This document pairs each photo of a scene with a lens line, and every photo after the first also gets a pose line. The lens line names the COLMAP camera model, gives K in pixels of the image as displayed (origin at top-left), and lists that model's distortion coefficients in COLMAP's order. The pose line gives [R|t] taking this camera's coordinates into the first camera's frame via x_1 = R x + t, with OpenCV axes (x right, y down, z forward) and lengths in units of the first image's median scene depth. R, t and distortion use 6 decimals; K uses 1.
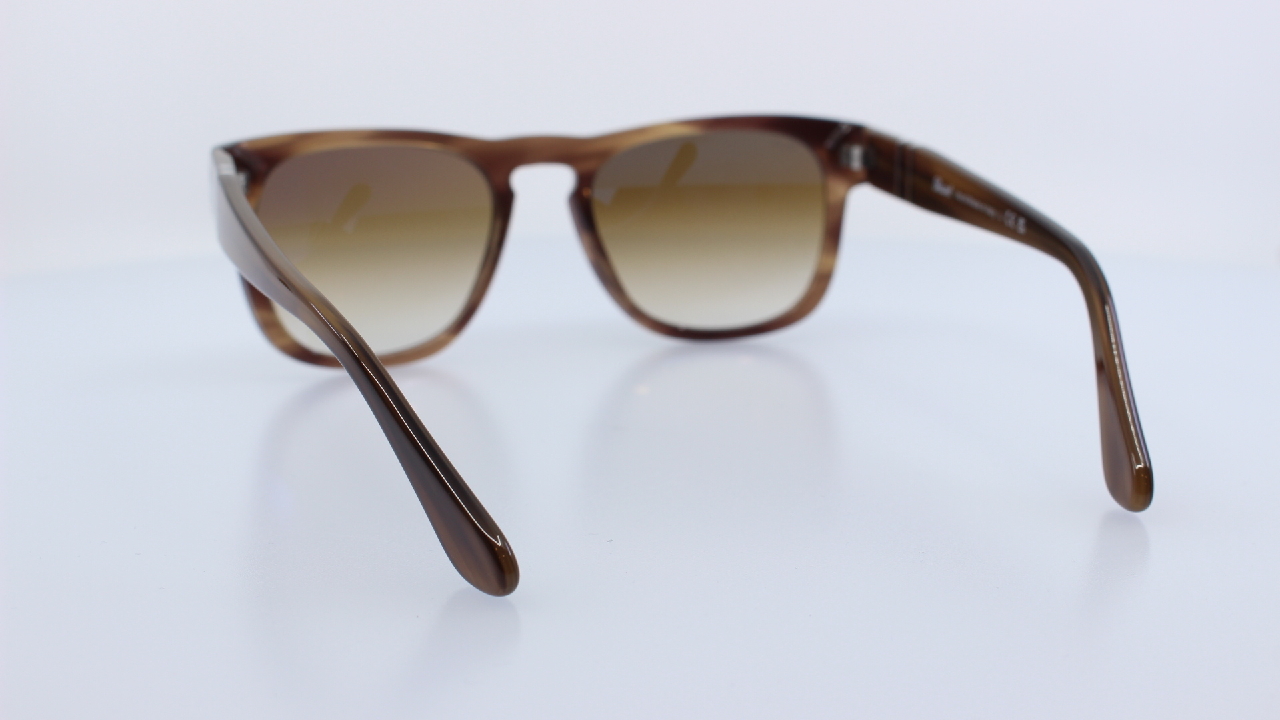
lens RADIAL K [[1661.7, 0, 637.2], [0, 1661.7, 354.5], [0, 0, 1]] dist [-0.098803, 0.000000]
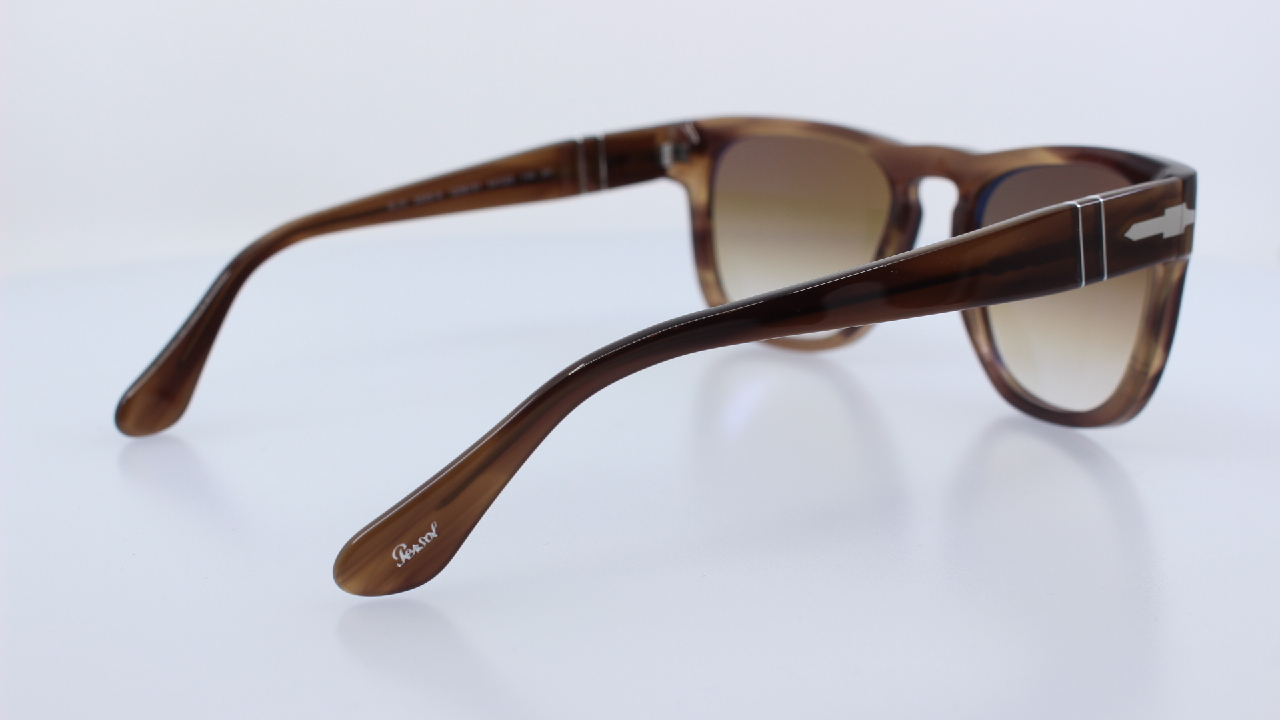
lens RADIAL K [[1661.7, 0, 636.5], [0, 1661.7, 363.6], [0, 0, 1]] dist [-0.098803, 0.000000]
pose [[0.248375, 0.217122, -0.944017, 0.779233], [-0.197387, 0.965452, 0.170118, -0.137455], [0.948340, 0.144083, 0.282651, 0.600190]]
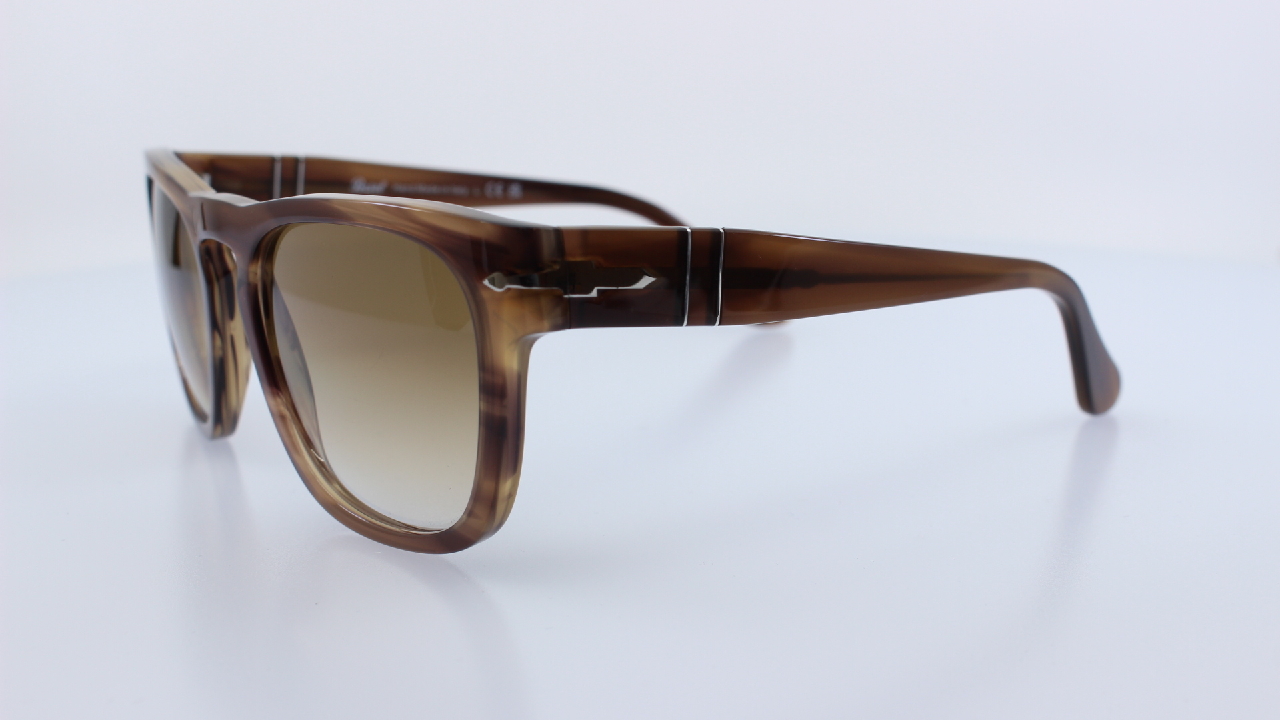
lens RADIAL K [[1661.7, 0, 643.6], [0, 1661.7, 357.7], [0, 0, 1]] dist [-0.098803, 0.000000]
pose [[-0.266329, -0.195089, 0.943933, -0.792726], [0.213262, 0.943106, 0.255089, -0.209110], [-0.939994, 0.269243, -0.209571, 0.996215]]
